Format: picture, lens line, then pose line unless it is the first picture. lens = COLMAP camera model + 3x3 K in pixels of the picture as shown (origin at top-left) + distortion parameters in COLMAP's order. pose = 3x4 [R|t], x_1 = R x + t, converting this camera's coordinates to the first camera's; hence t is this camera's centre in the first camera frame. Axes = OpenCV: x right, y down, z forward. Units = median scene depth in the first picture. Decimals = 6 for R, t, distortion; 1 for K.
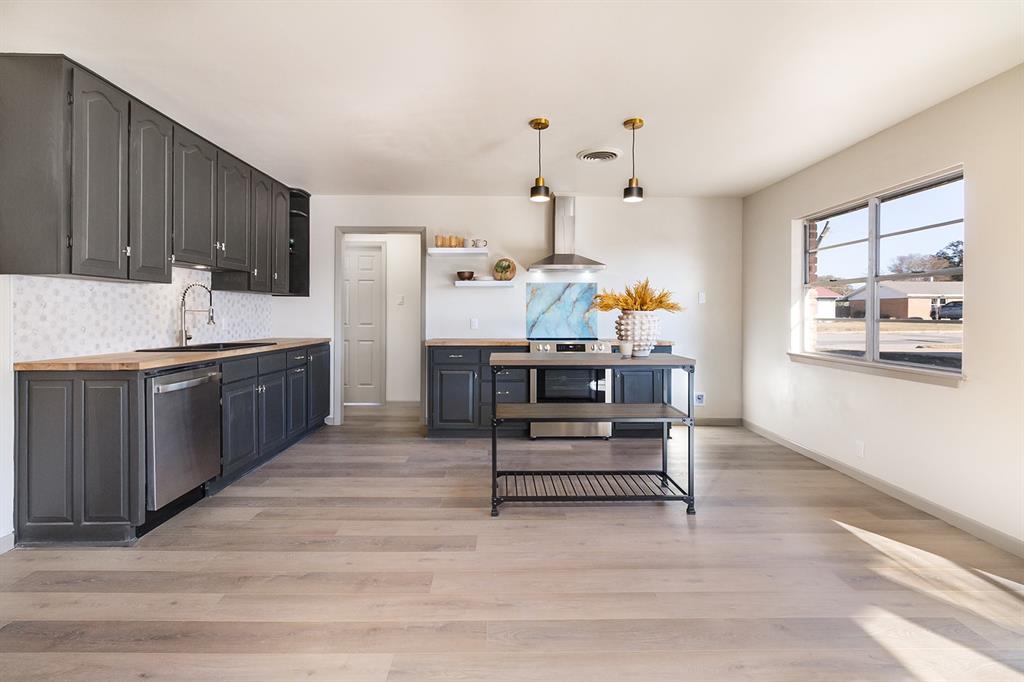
lens RADIAL K [[488.0, 0, 510.9], [0, 488.0, 329.9], [0, 0, 1]] dist [-0.000936, -0.000214]
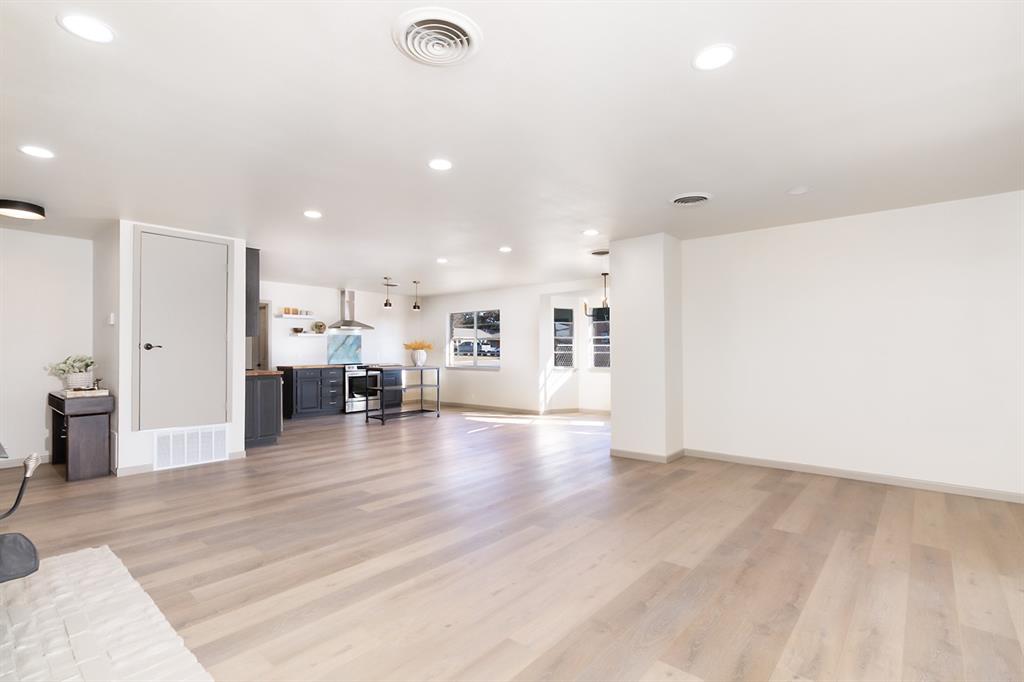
lens RADIAL K [[488.0, 0, 510.9], [0, 488.0, 329.9], [0, 0, 1]] dist [-0.000936, -0.000214]
pose [[0.693270, 0.021746, 0.720350, -0.836895], [0.032792, 0.997558, -0.061673, 0.023301], [-0.719931, 0.066378, 0.690864, -0.798973]]
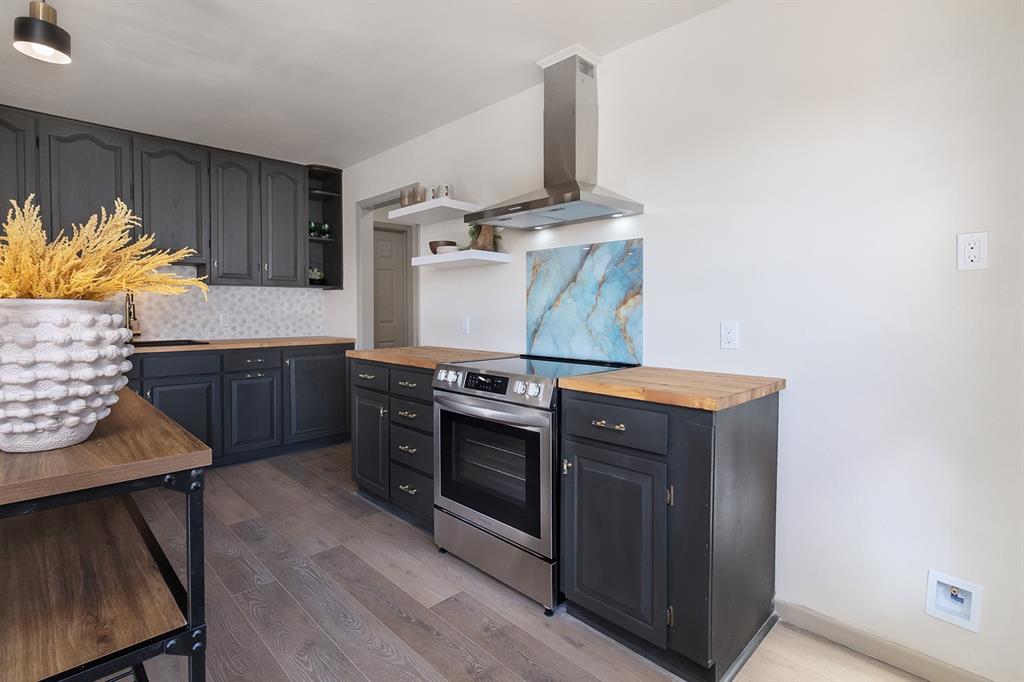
lens RADIAL K [[488.0, 0, 510.9], [0, 488.0, 329.9], [0, 0, 1]] dist [-0.000936, -0.000214]
pose [[0.693367, 0.029338, -0.719988, 0.421230], [-0.024878, 0.999550, 0.016771, -0.018966], [0.720156, 0.006283, 0.693784, 0.626106]]
